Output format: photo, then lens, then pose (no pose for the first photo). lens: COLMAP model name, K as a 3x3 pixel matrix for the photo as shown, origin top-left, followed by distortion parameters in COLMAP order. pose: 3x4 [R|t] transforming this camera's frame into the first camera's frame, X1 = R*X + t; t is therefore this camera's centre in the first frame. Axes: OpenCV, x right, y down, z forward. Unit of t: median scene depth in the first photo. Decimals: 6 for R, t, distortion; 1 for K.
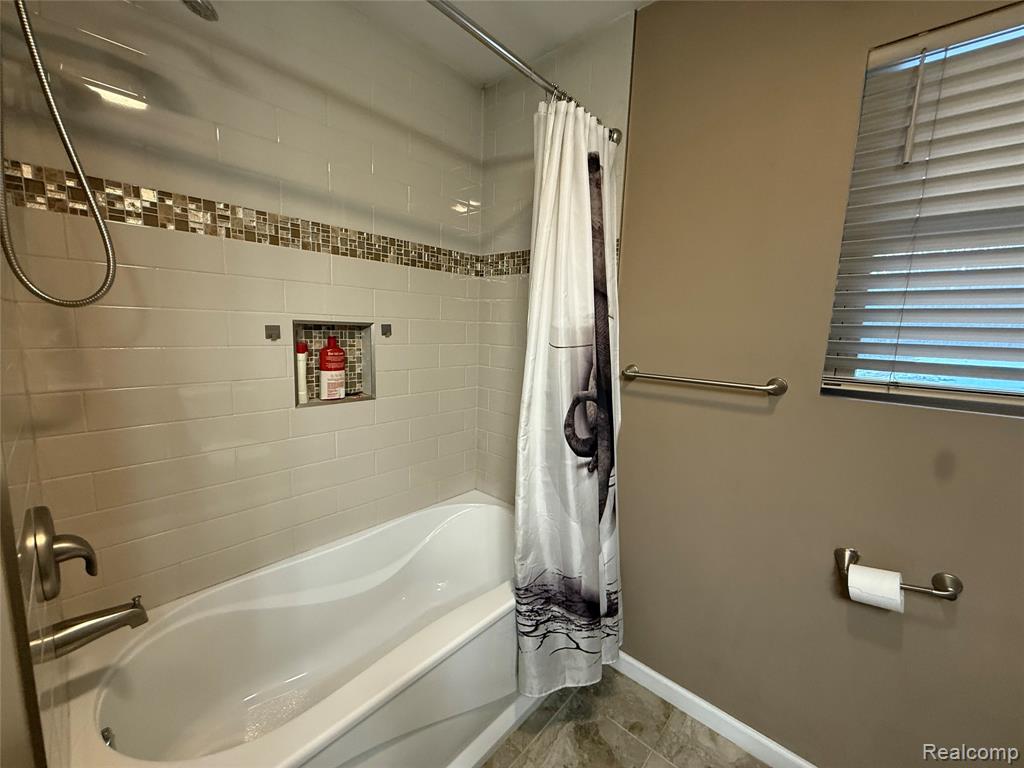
lens RADIAL K [[407.4, 0, 507.8], [0, 407.4, 382.0], [0, 0, 1]] dist [0.001375, -0.000226]
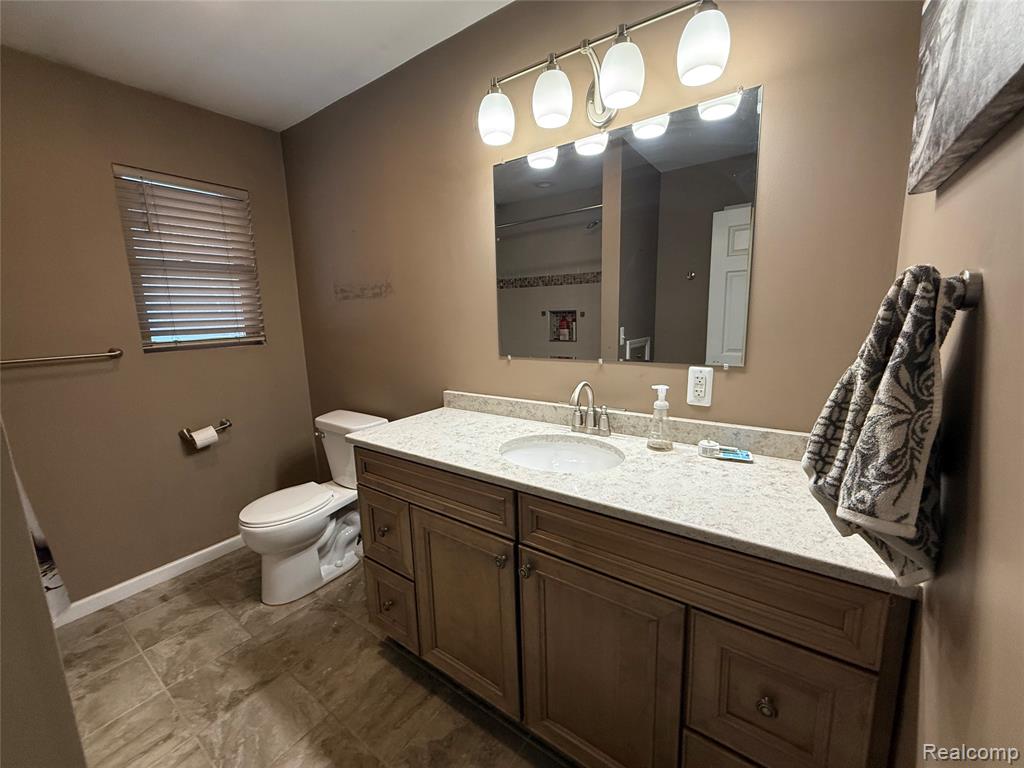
lens RADIAL K [[407.4, 0, 507.8], [0, 407.4, 382.0], [0, 0, 1]] dist [0.001375, -0.000226]
pose [[-0.116694, -0.194572, 0.973922, -1.222954], [0.158640, 0.964379, 0.211674, 0.029417], [-0.980416, 0.179204, -0.081671, -0.395097]]
